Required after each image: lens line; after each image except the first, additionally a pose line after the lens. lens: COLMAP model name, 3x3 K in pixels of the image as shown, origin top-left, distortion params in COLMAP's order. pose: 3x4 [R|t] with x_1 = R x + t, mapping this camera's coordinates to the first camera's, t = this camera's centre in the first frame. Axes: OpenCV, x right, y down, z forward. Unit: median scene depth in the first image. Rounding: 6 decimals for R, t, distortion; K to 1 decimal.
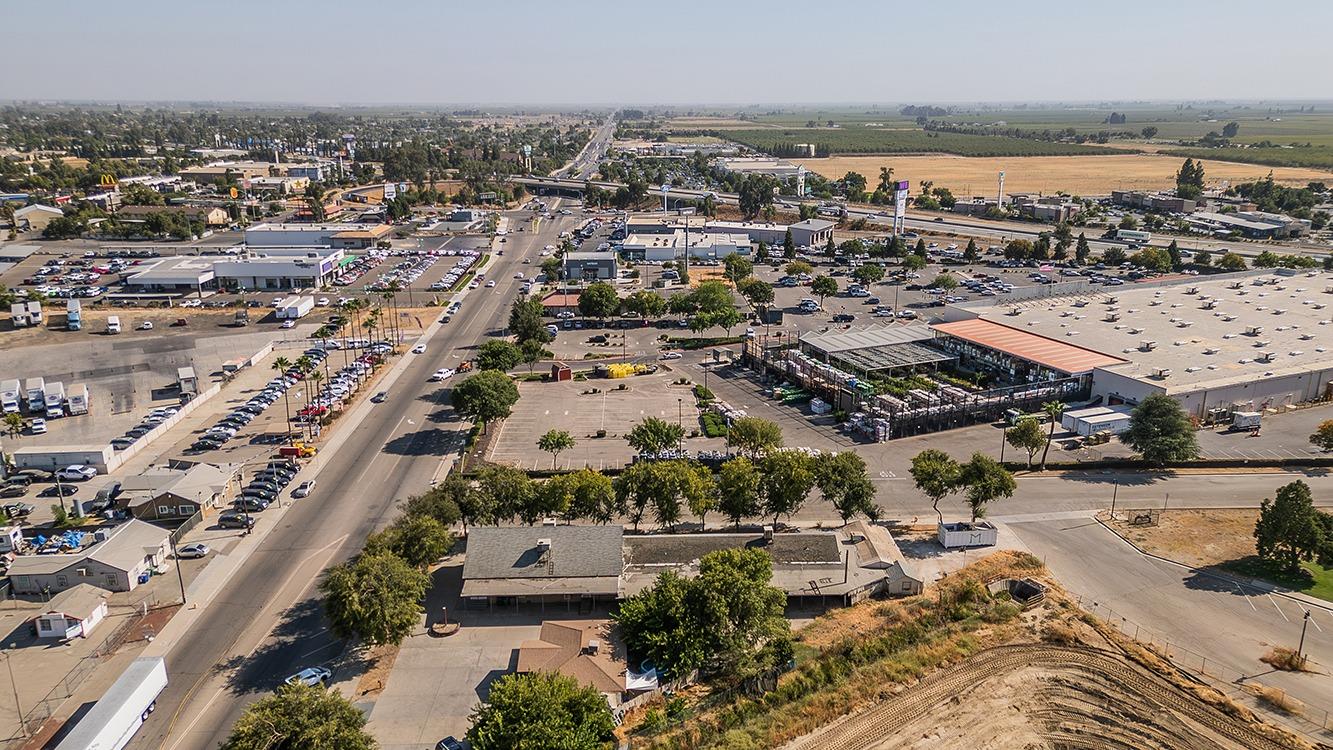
lens RADIAL K [[927.8, 0, 669.4], [0, 927.8, 377.5], [0, 0, 1]] dist [0.085248, -0.059017]
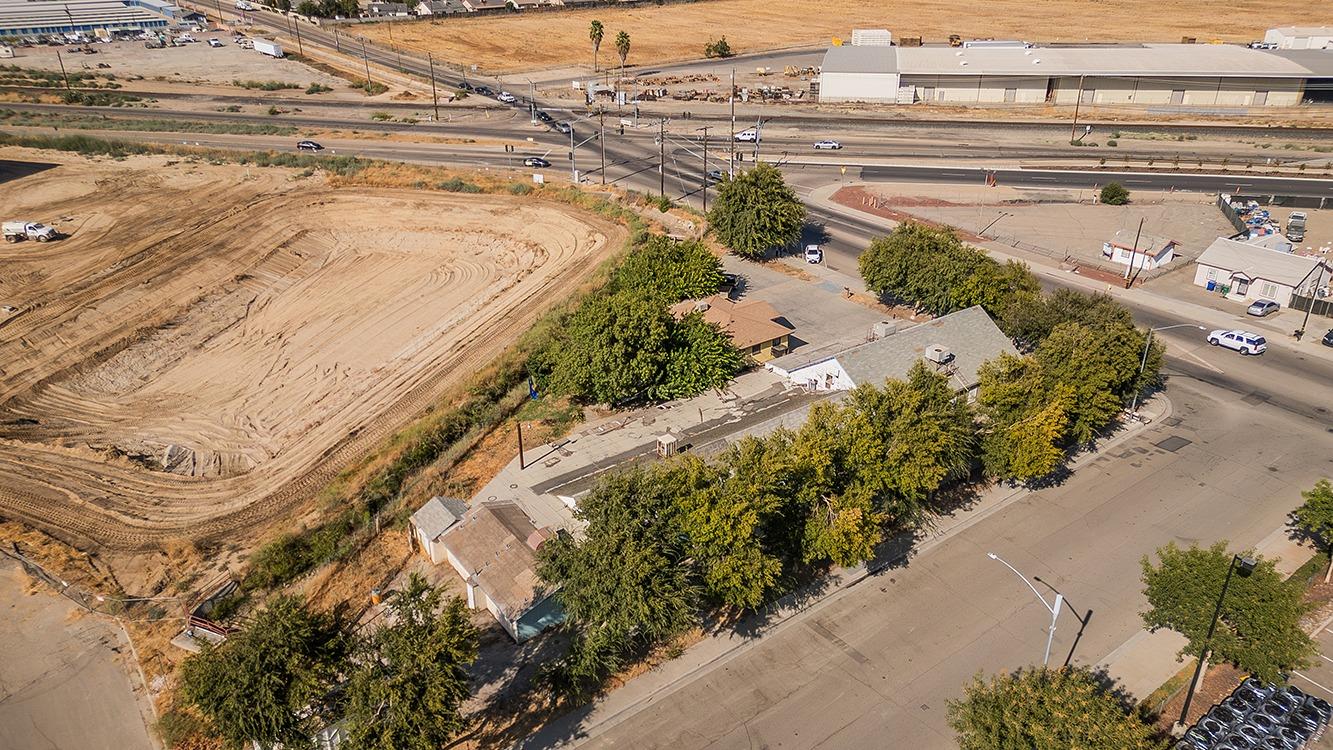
lens RADIAL K [[944.8, 0, 657.2], [0, 944.8, 376.2], [0, 0, 1]] dist [0.083578, -0.058056]
pose [[-0.831225, 0.252503, -0.495285, 0.250020], [-0.148518, 0.757664, 0.635522, -0.154749], [0.535731, 0.601820, -0.592288, 0.837239]]
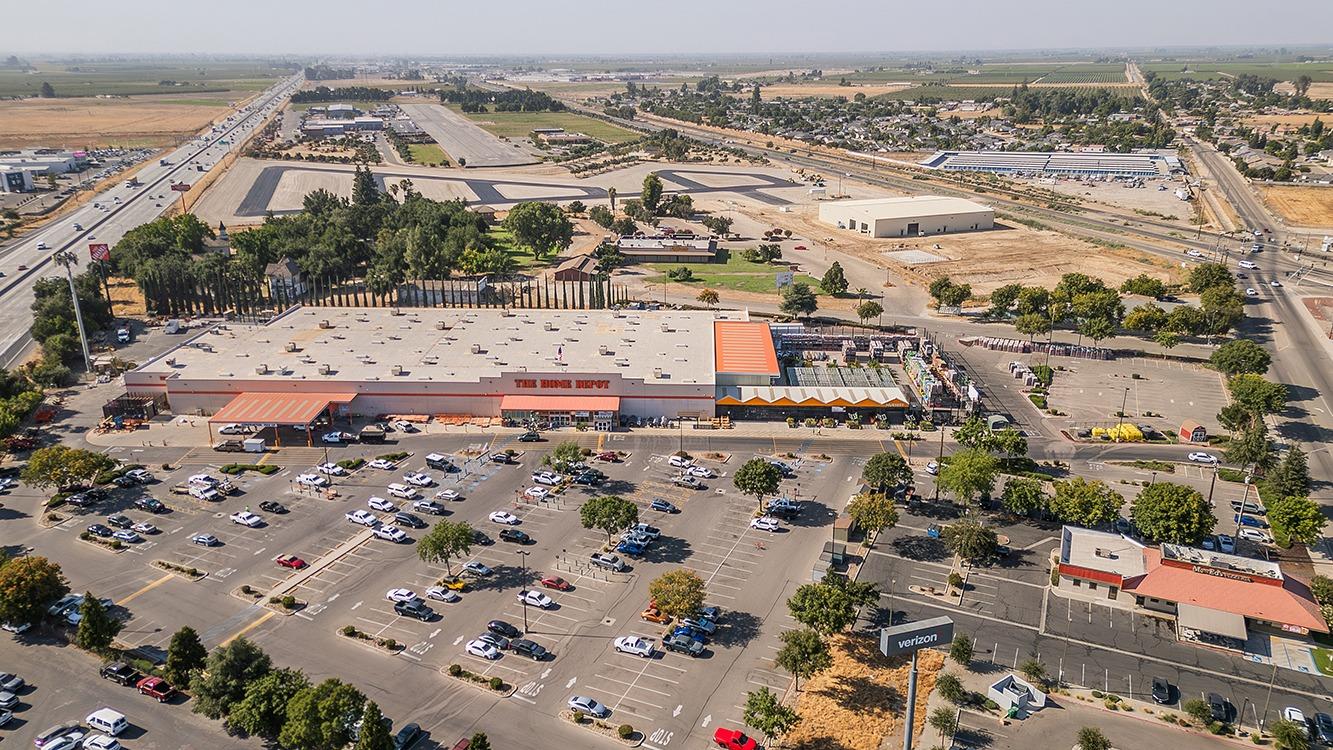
lens RADIAL K [[927.8, 0, 669.4], [0, 927.8, 377.5], [0, 0, 1]] dist [0.085248, -0.059017]
pose [[-0.897009, -0.140222, 0.419181, -0.033623], [0.131093, 0.821282, 0.555257, -0.716562], [-0.422126, 0.553022, -0.718315, 2.057475]]
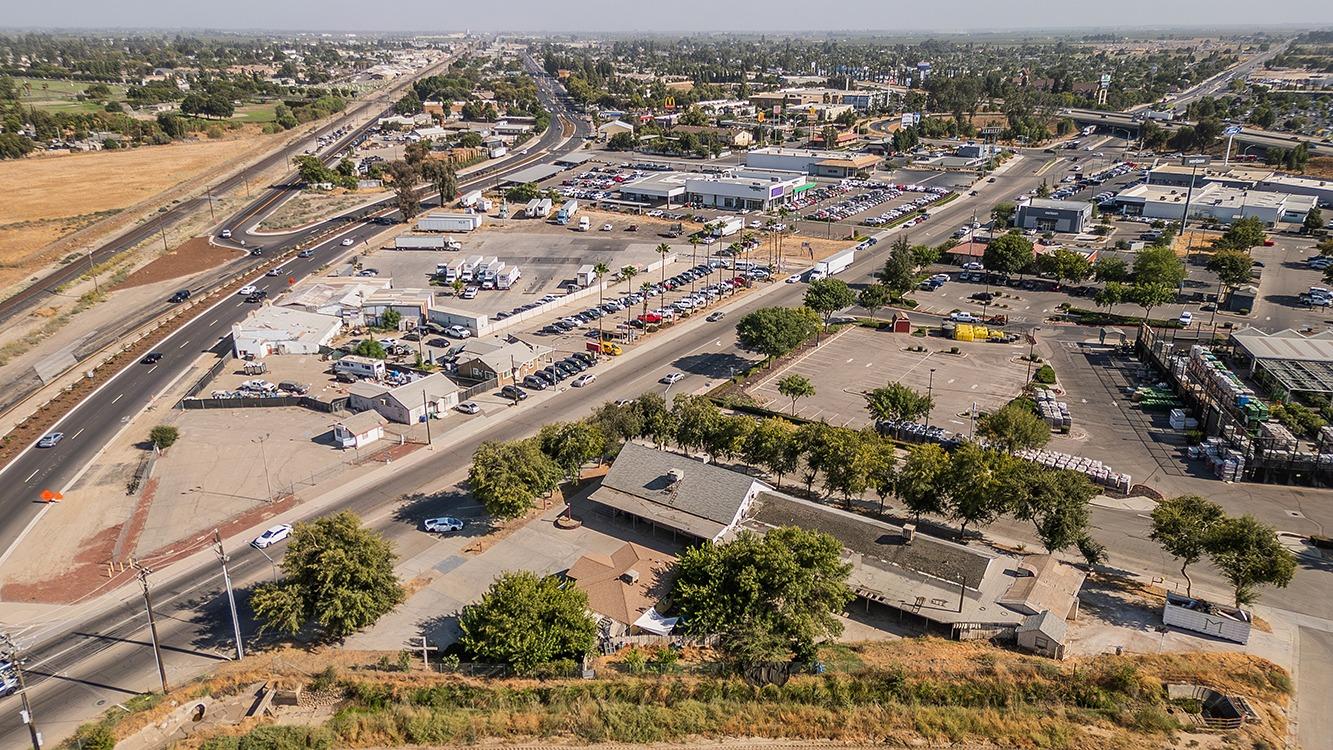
lens RADIAL K [[944.8, 0, 657.2], [0, 944.8, 376.2], [0, 0, 1]] dist [0.083578, -0.058056]
pose [[0.810418, 0.200814, -0.550360, 0.237340], [-0.165753, 0.979629, 0.113370, -0.023059], [0.561915, -0.000653, 0.827195, 0.085806]]
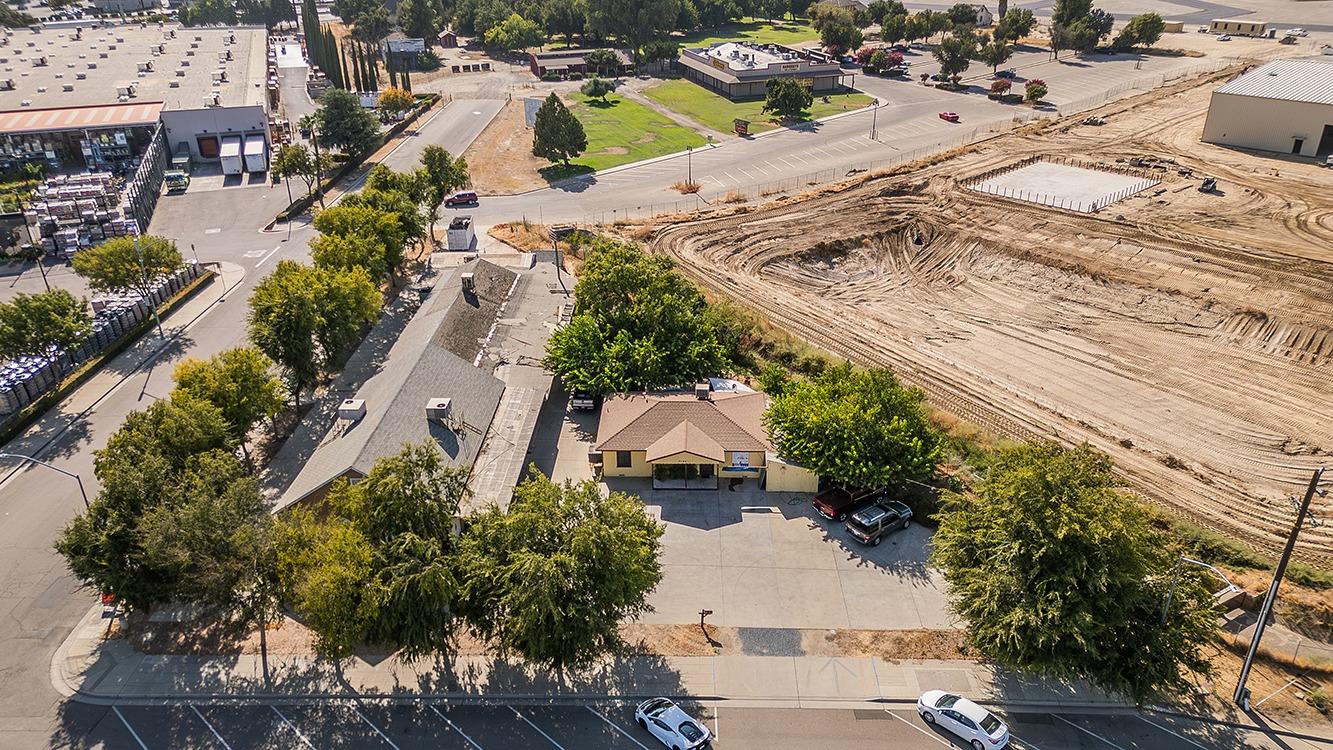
lens RADIAL K [[944.8, 0, 657.2], [0, 944.8, 376.2], [0, 0, 1]] dist [0.083578, -0.058056]
pose [[0.070948, -0.442324, 0.894045, -0.392105], [0.299274, 0.864450, 0.403933, -0.021649], [-0.951526, 0.238906, 0.193707, 0.453961]]
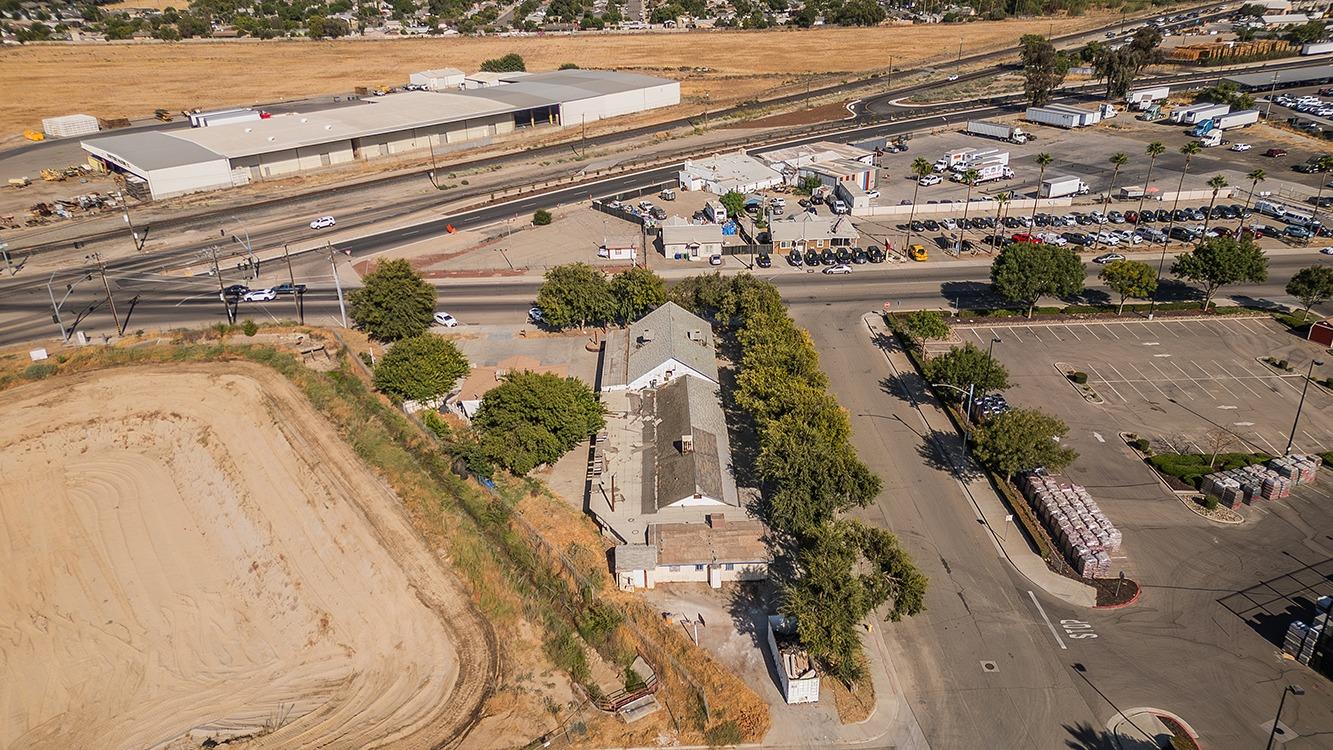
lens RADIAL K [[944.8, 0, 657.2], [0, 944.8, 376.2], [0, 0, 1]] dist [0.083578, -0.058056]
pose [[-0.020976, 0.432191, -0.901538, 0.530906], [-0.258498, 0.868730, 0.422477, -0.148380], [0.965784, 0.241908, 0.093498, 0.554577]]
